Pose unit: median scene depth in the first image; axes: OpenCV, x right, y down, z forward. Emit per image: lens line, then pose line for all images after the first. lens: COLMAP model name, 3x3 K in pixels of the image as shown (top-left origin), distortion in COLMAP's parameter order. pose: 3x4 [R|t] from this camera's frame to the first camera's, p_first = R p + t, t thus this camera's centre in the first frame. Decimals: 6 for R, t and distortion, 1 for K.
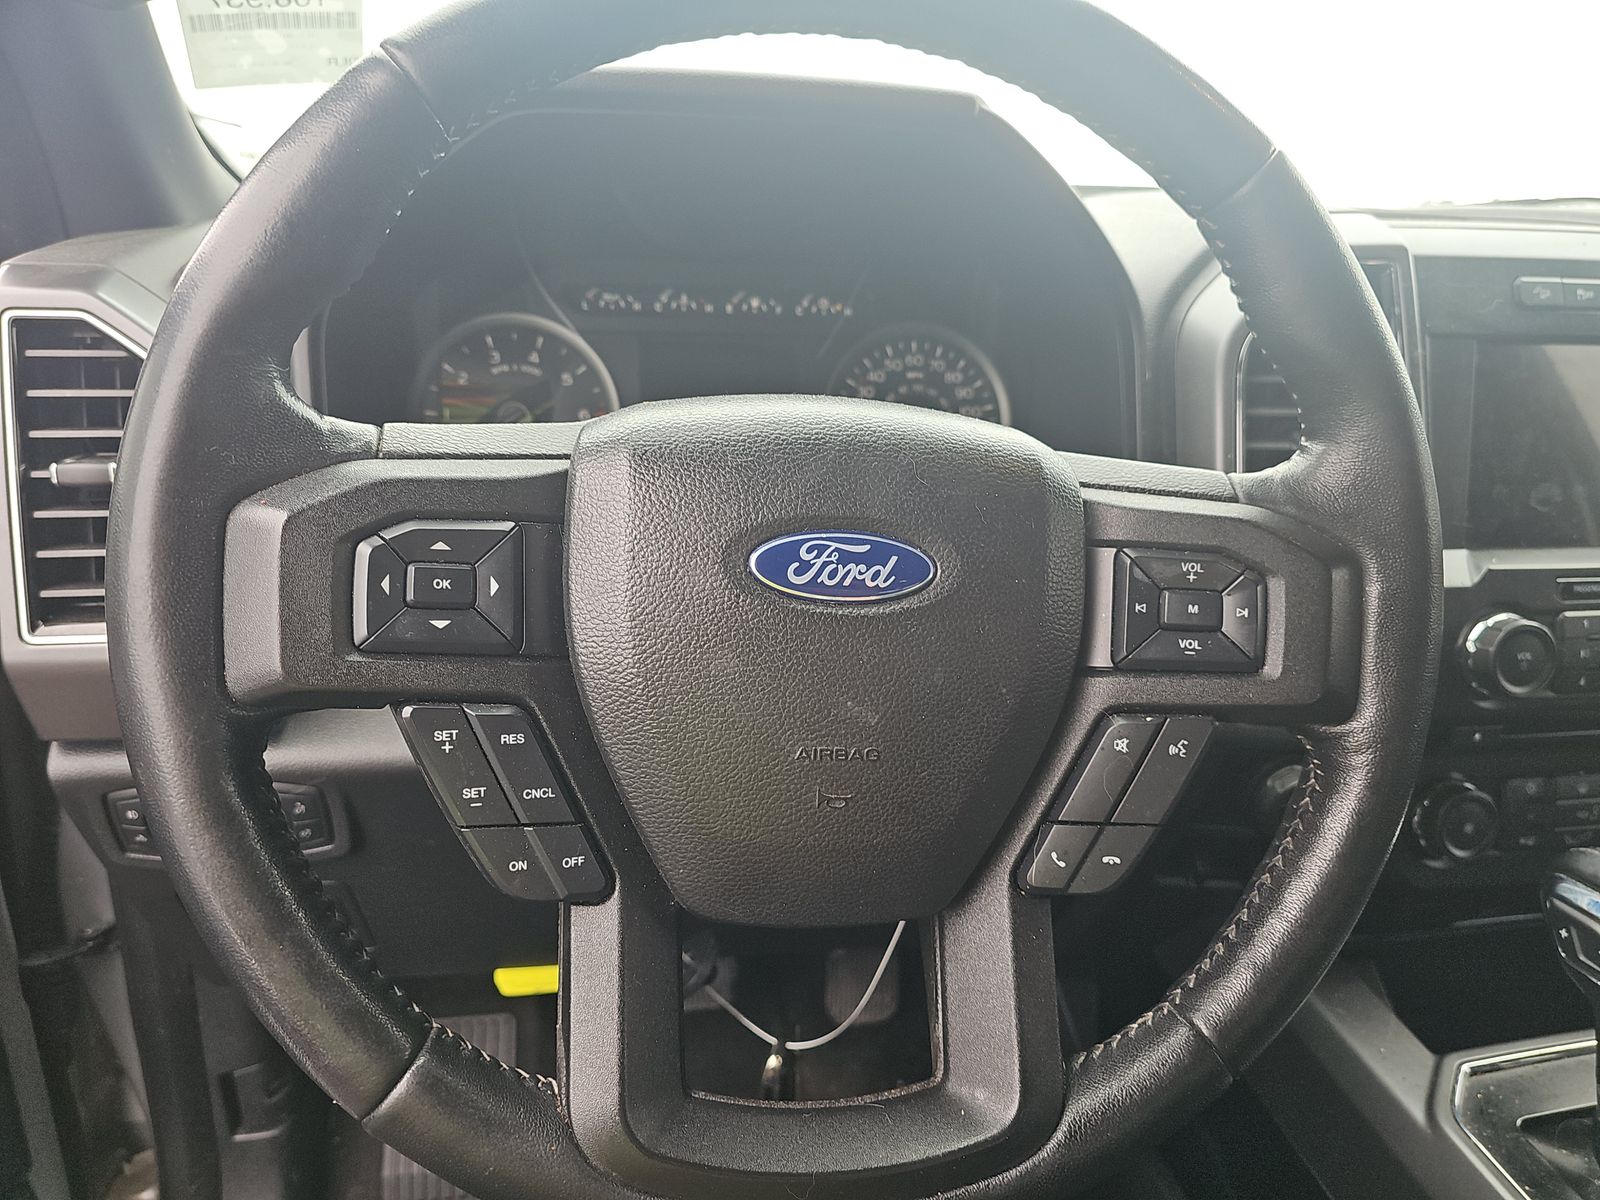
lens RADIAL K [[1092.4, 0, 800.0], [0, 1092.4, 600.0], [0, 0, 1]] dist [0.038976, -0.062716]
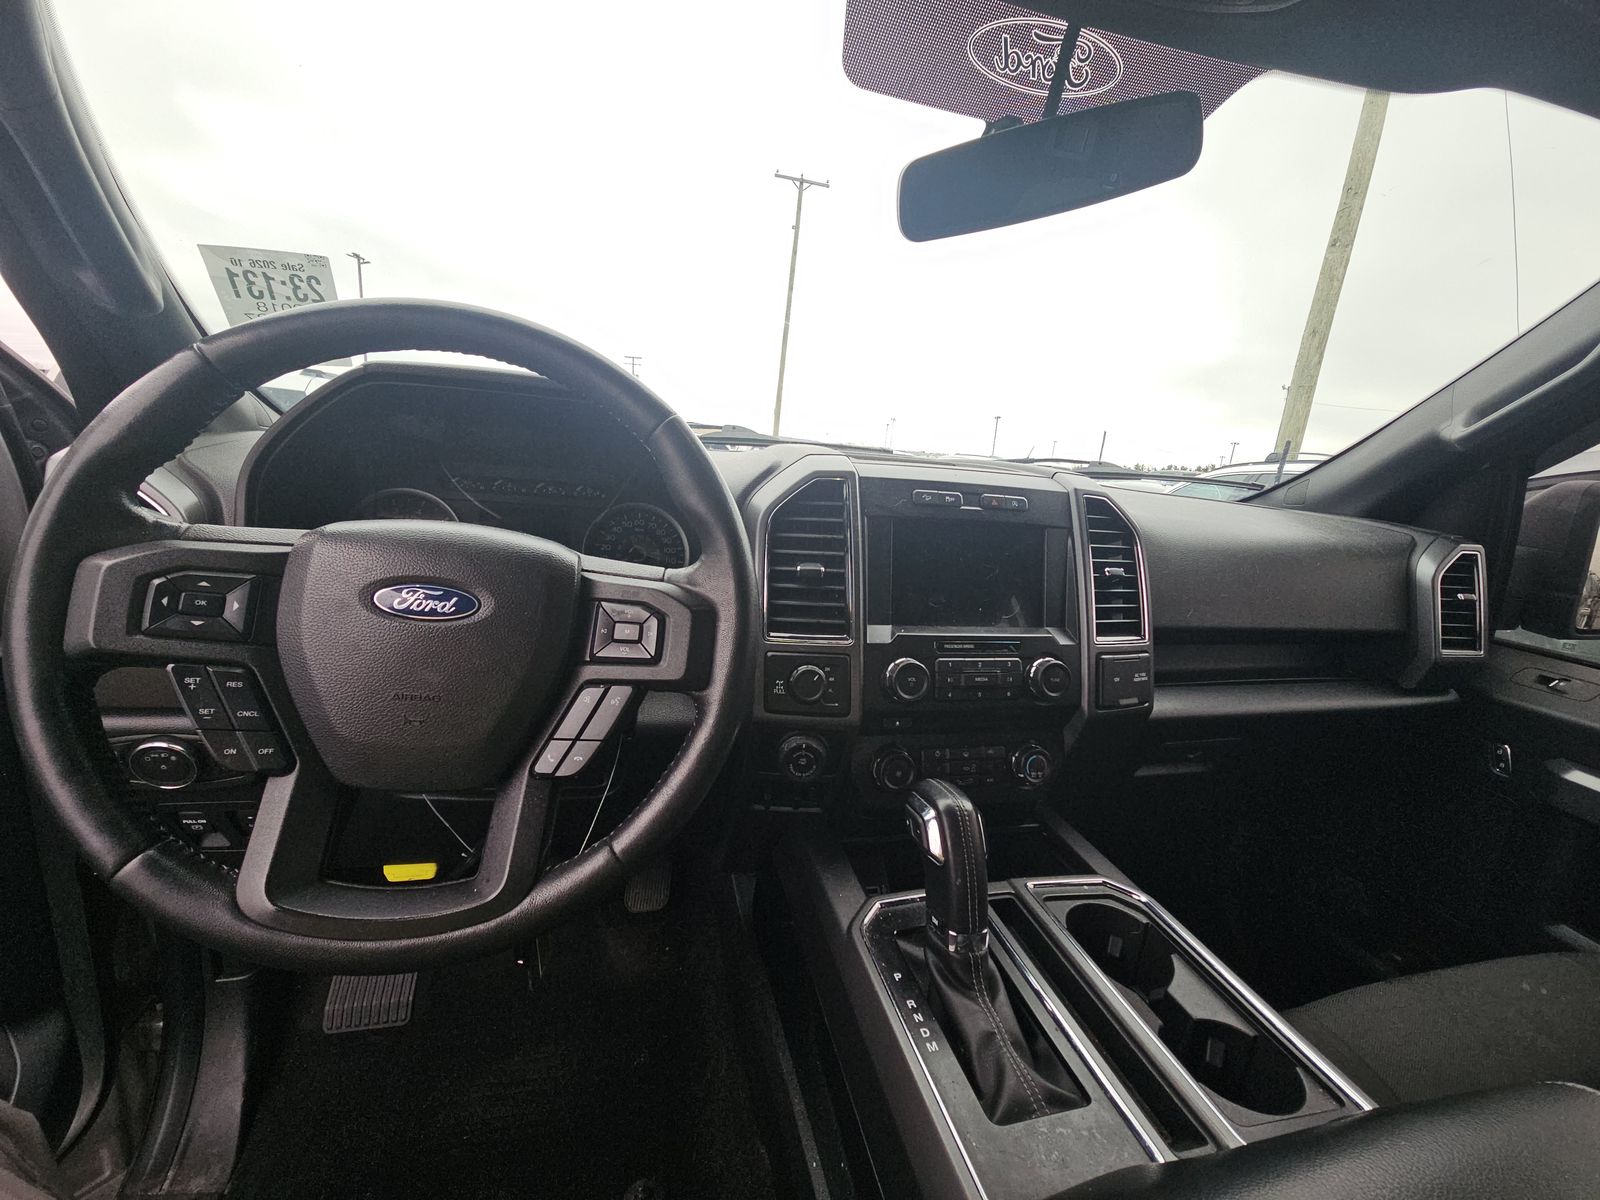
lens RADIAL K [[654.7, 0, 800.0], [0, 654.7, 600.0], [0, 0, 1]] dist [-0.000070, -0.000133]
pose [[0.996246, 0.028514, 0.081734, 0.359885], [-0.017940, 0.991701, -0.127305, 0.061720], [-0.084686, 0.125360, 0.988490, -0.138411]]
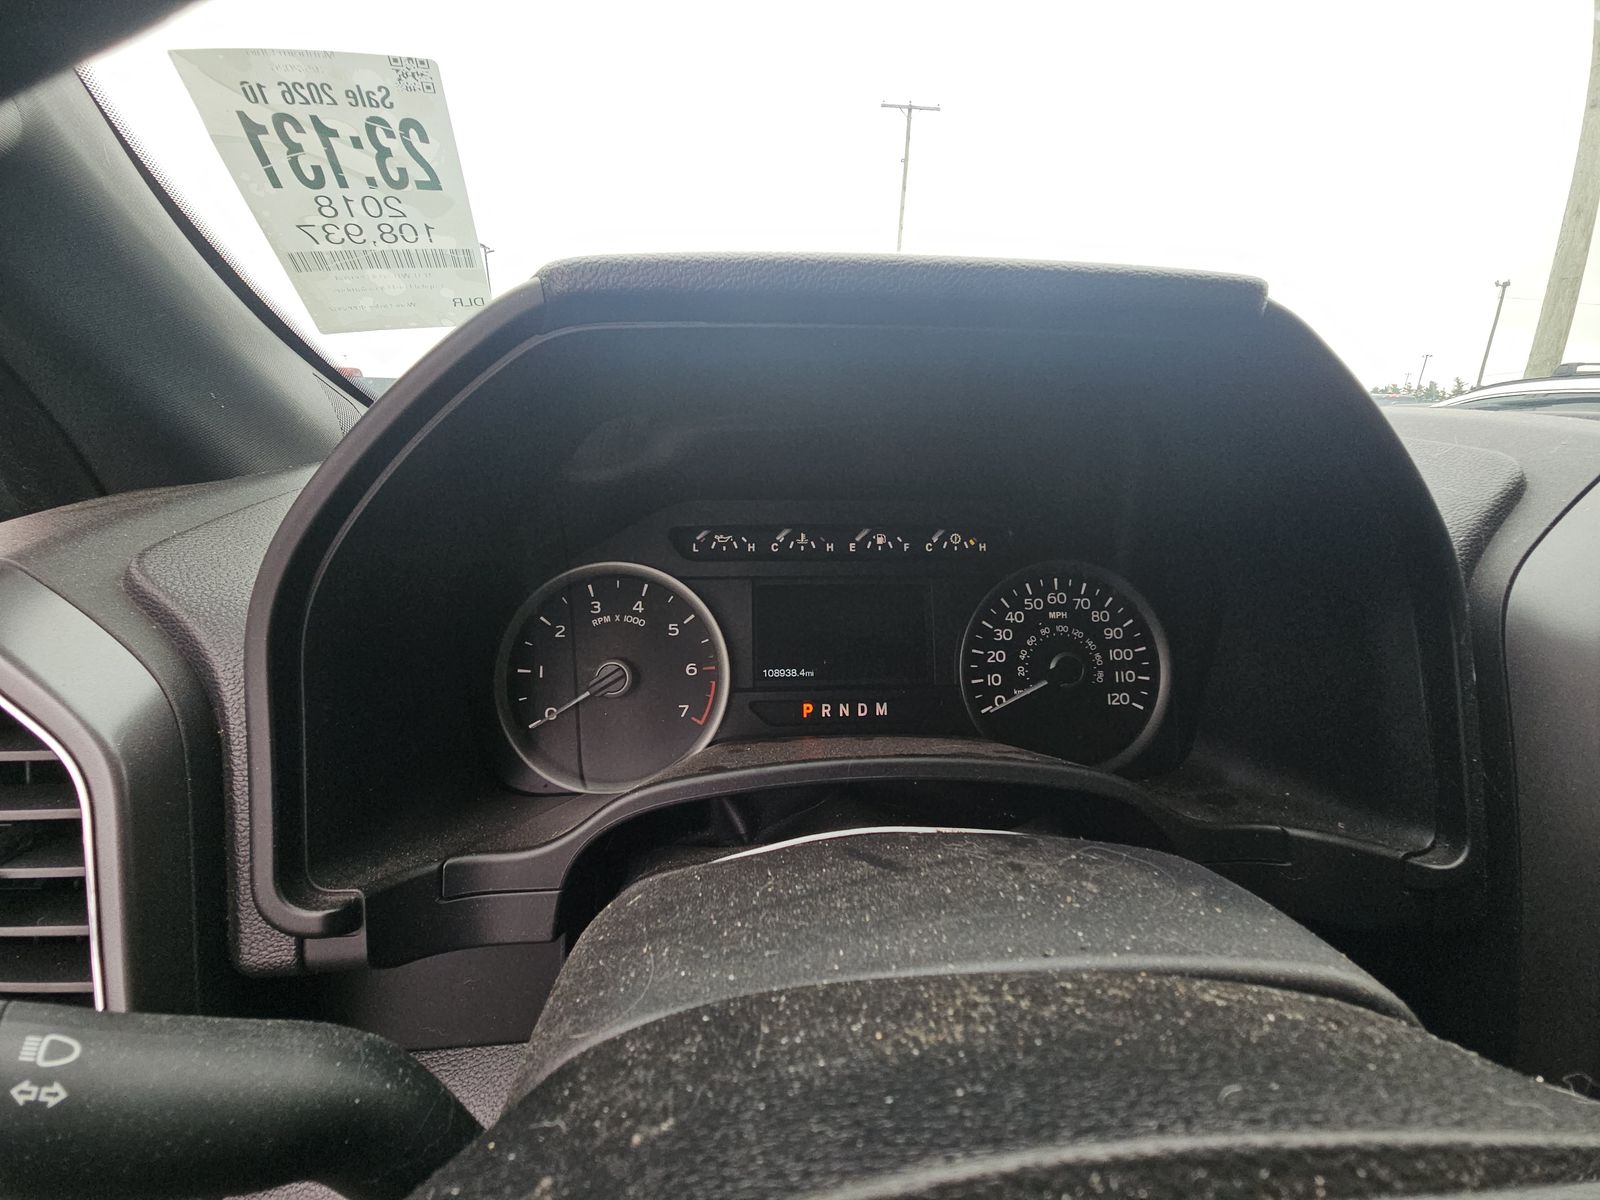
lens RADIAL K [[656.0, 0, 800.0], [0, 656.0, 600.0], [0, 0, 1]] dist [0.021725, -0.020227]
pose [[0.995561, 0.002948, -0.094073, -0.067929], [-0.008806, 0.998043, -0.061916, -0.226963], [0.093706, 0.062470, 0.993638, 0.552070]]
